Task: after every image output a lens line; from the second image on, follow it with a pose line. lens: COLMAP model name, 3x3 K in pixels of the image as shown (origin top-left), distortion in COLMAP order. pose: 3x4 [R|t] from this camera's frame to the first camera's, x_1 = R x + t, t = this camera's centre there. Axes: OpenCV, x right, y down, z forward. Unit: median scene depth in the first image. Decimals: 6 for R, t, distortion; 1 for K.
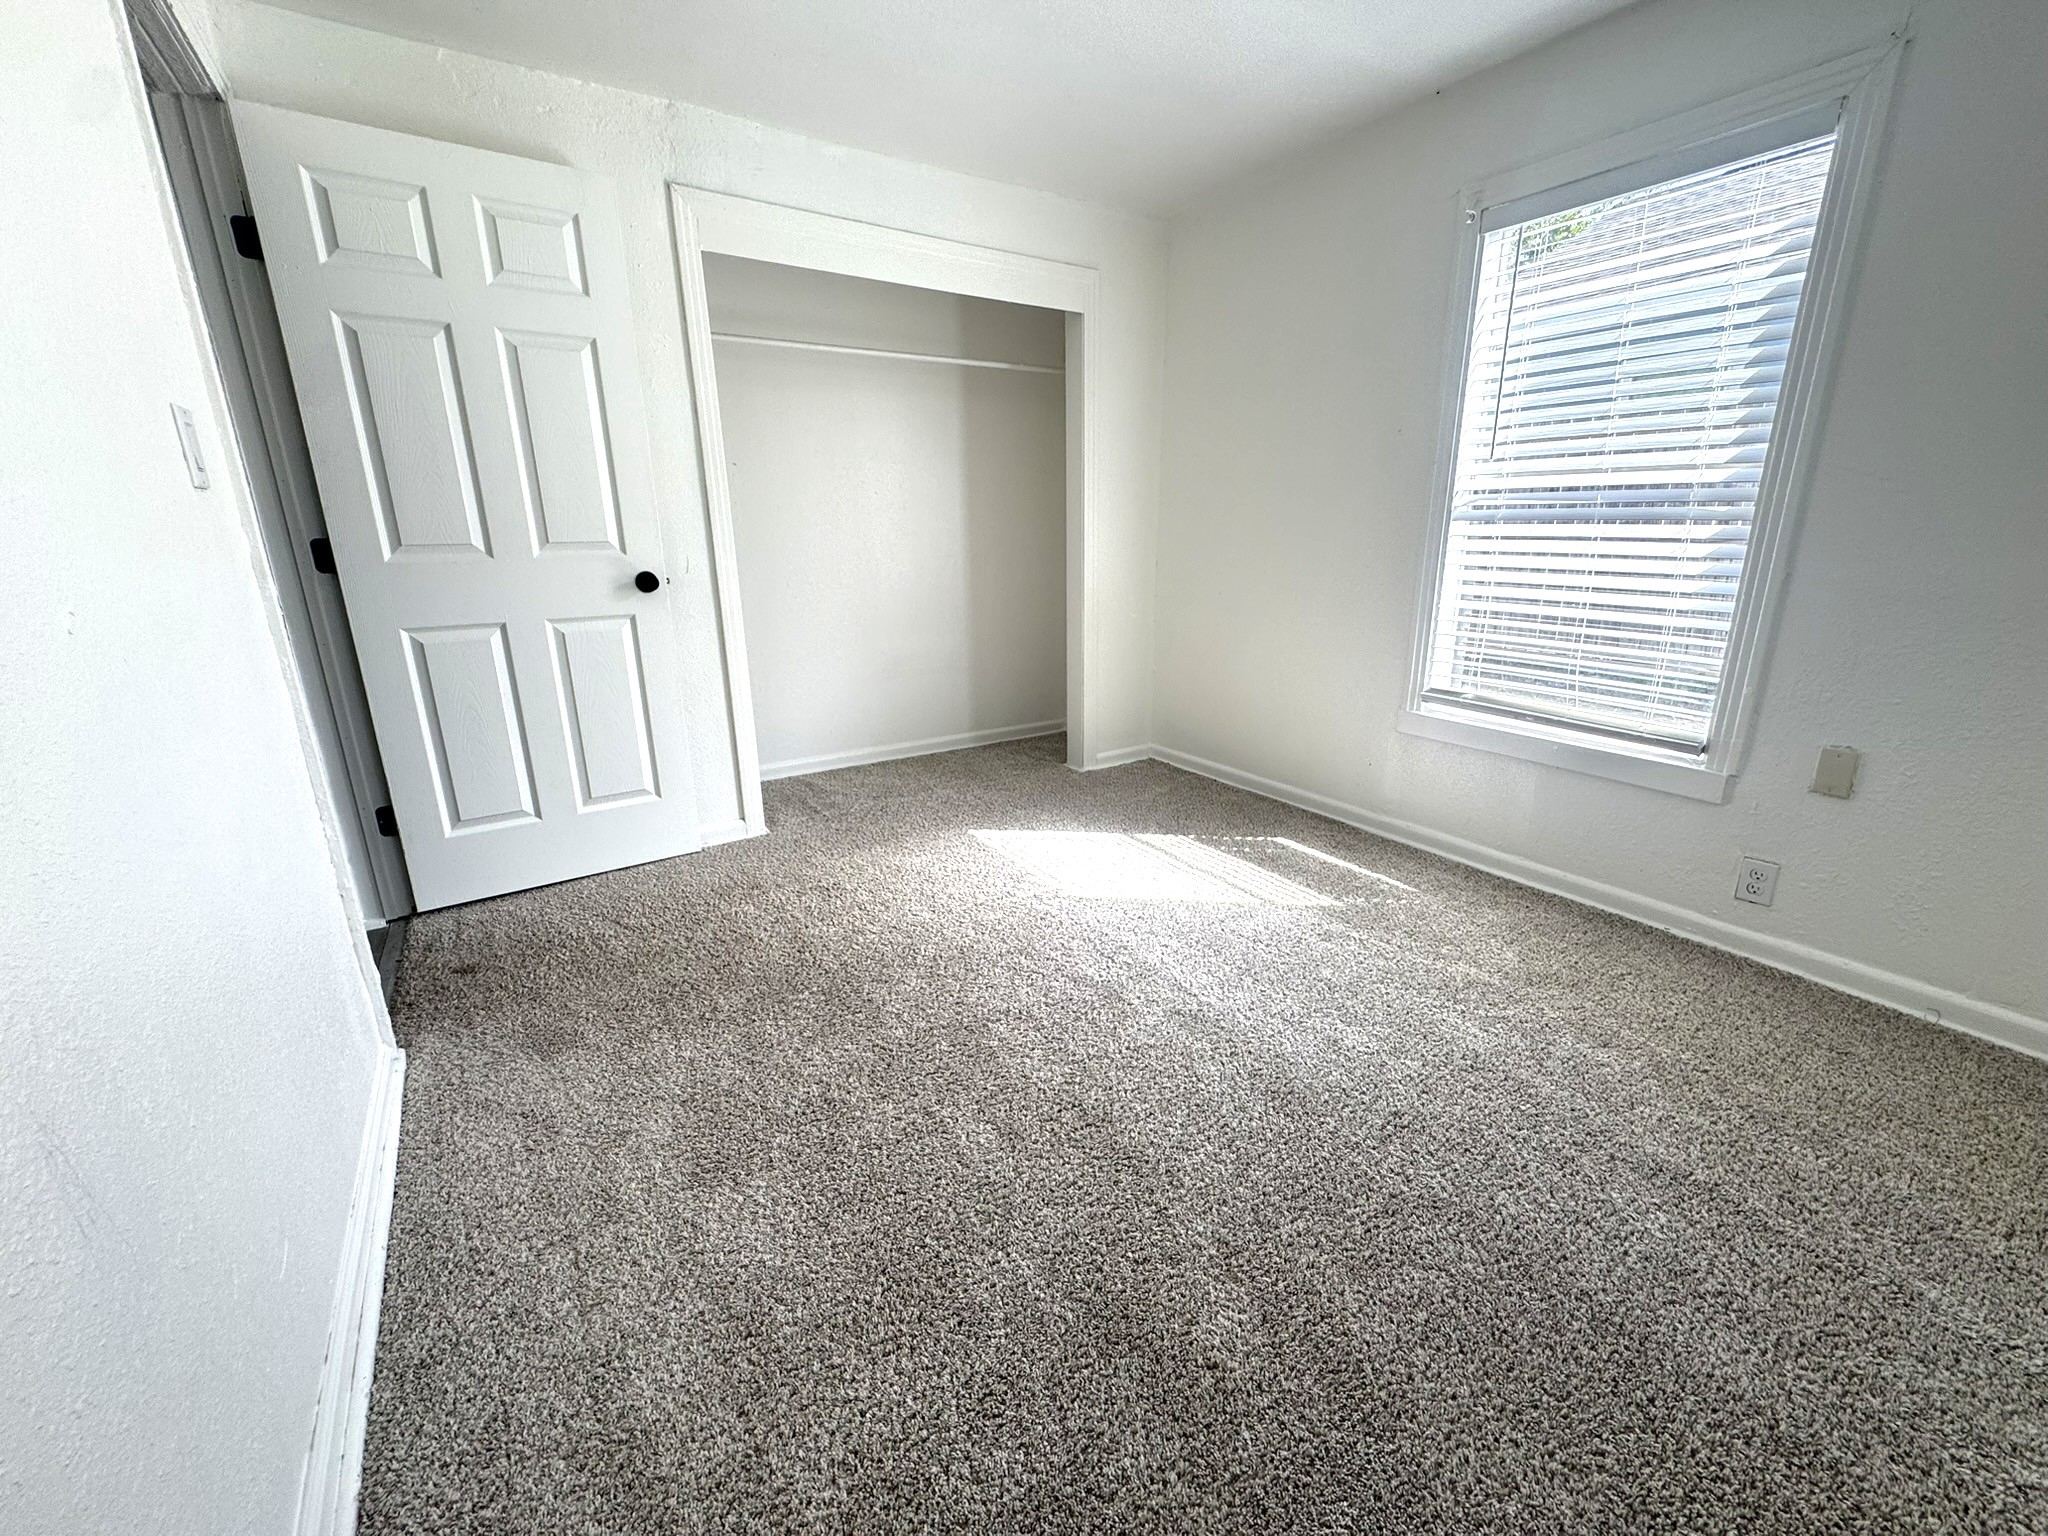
lens RADIAL K [[816.3, 0, 1023.1], [0, 816.3, 762.5], [0, 0, 1]] dist [-0.004262, 0.000614]
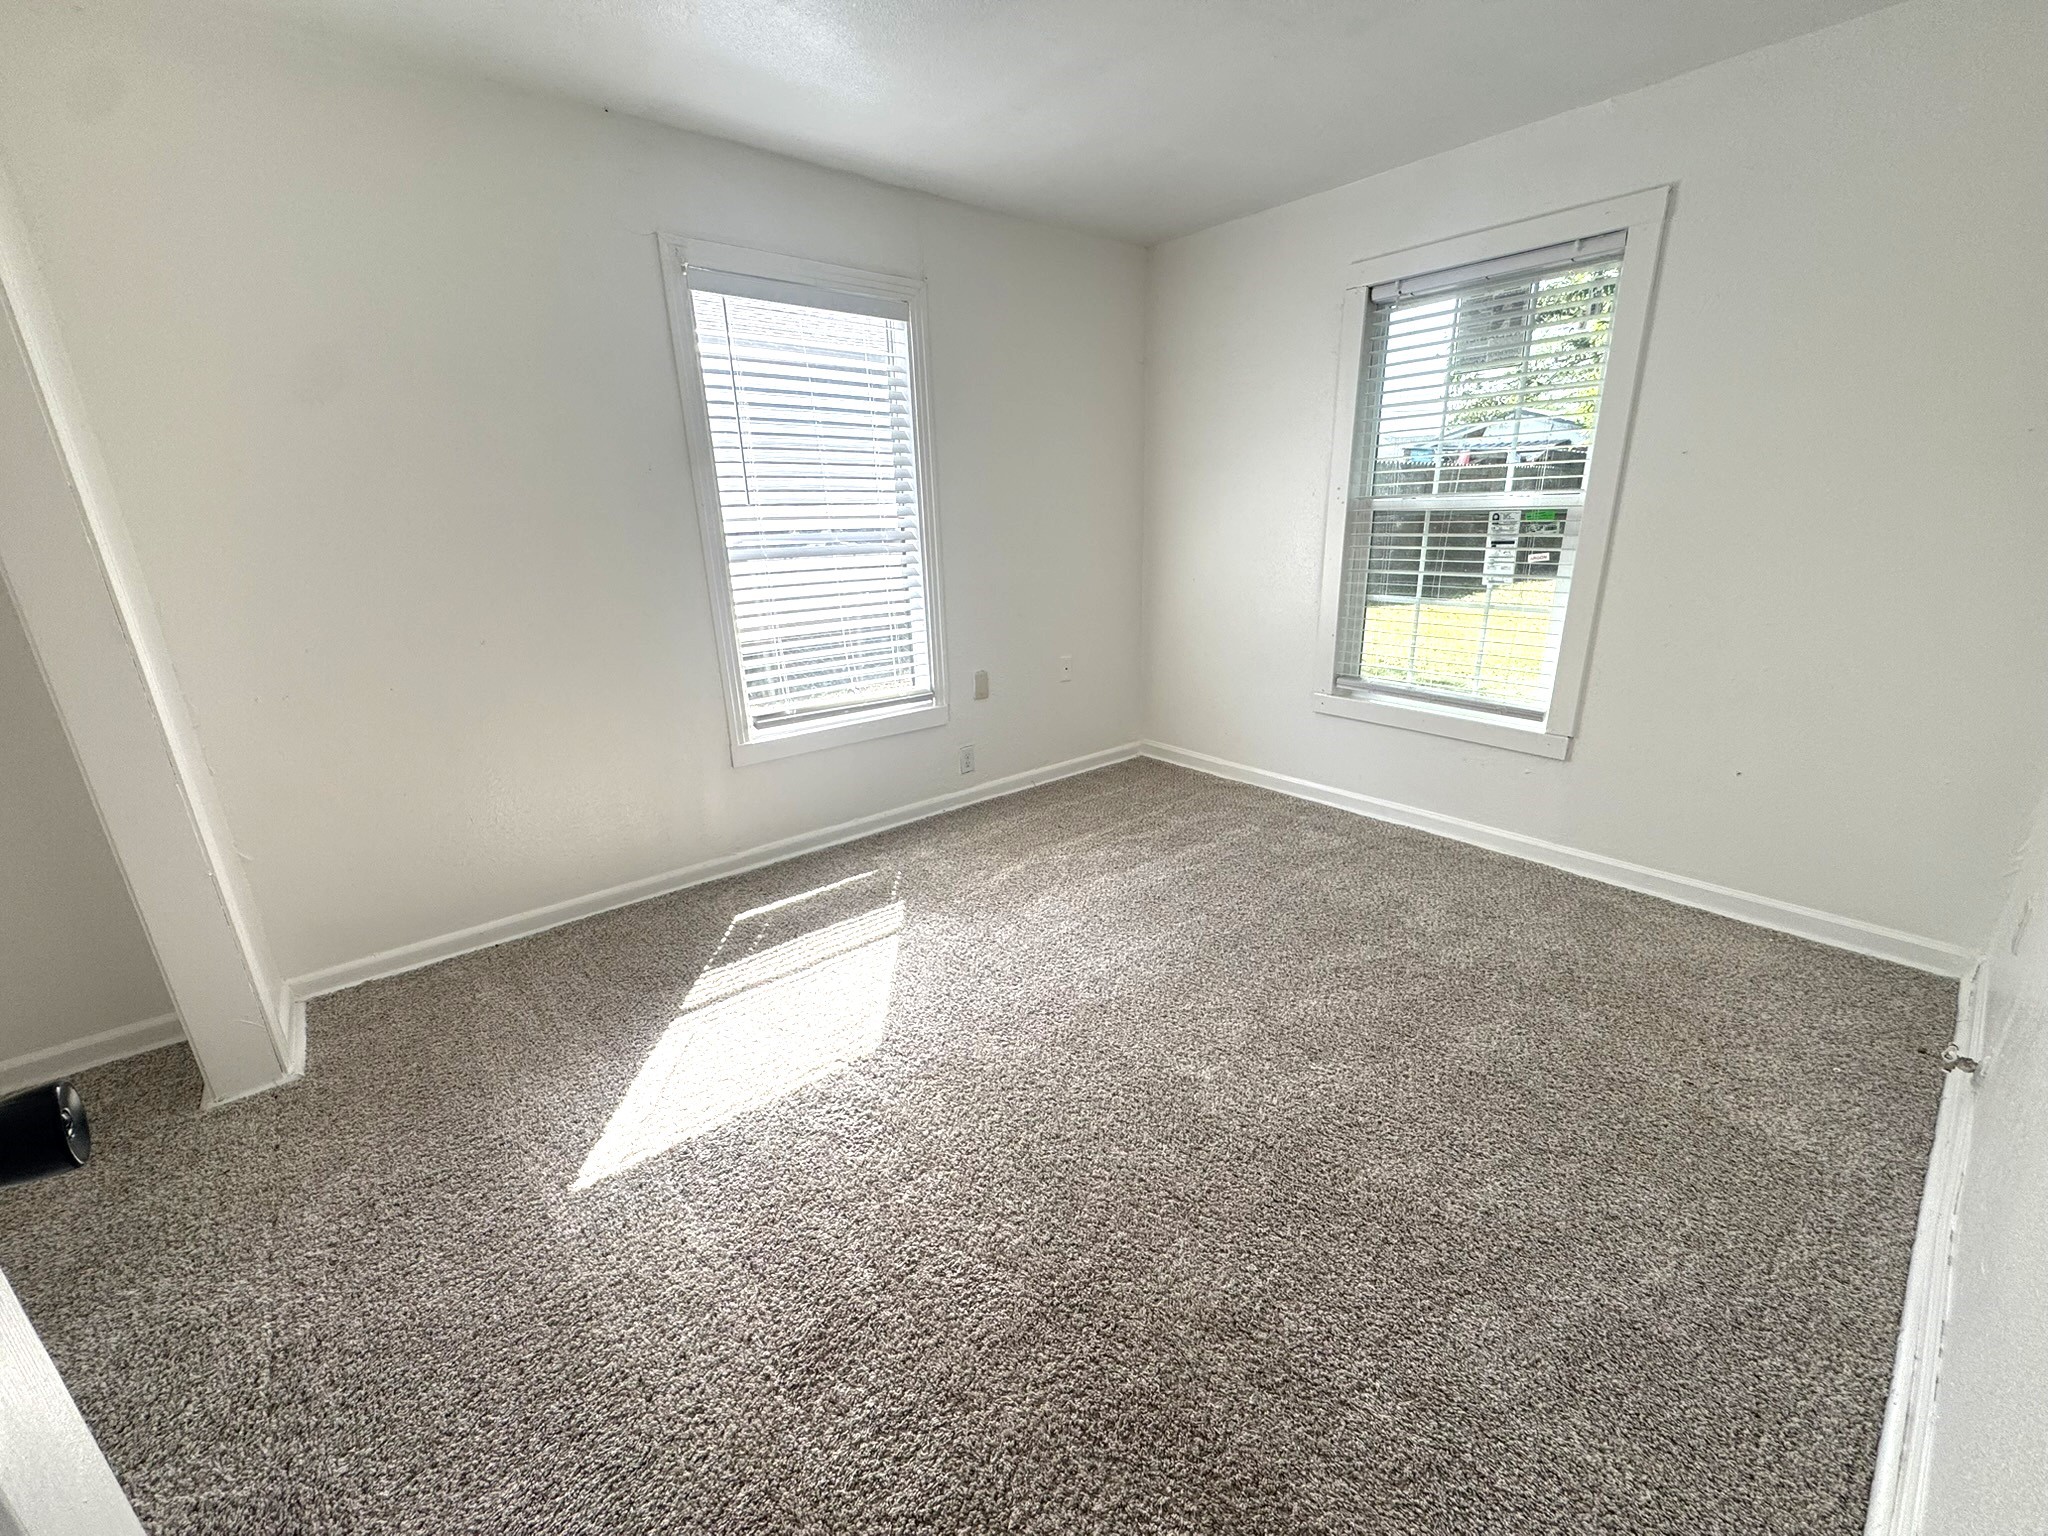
lens RADIAL K [[816.3, 0, 1023.1], [0, 816.3, 762.5], [0, 0, 1]] dist [-0.004262, 0.000614]
pose [[-0.126726, -0.277225, 0.952411, -0.574451], [0.300921, 0.904159, 0.303220, -0.256657], [-0.945192, 0.325026, -0.031157, 0.734105]]
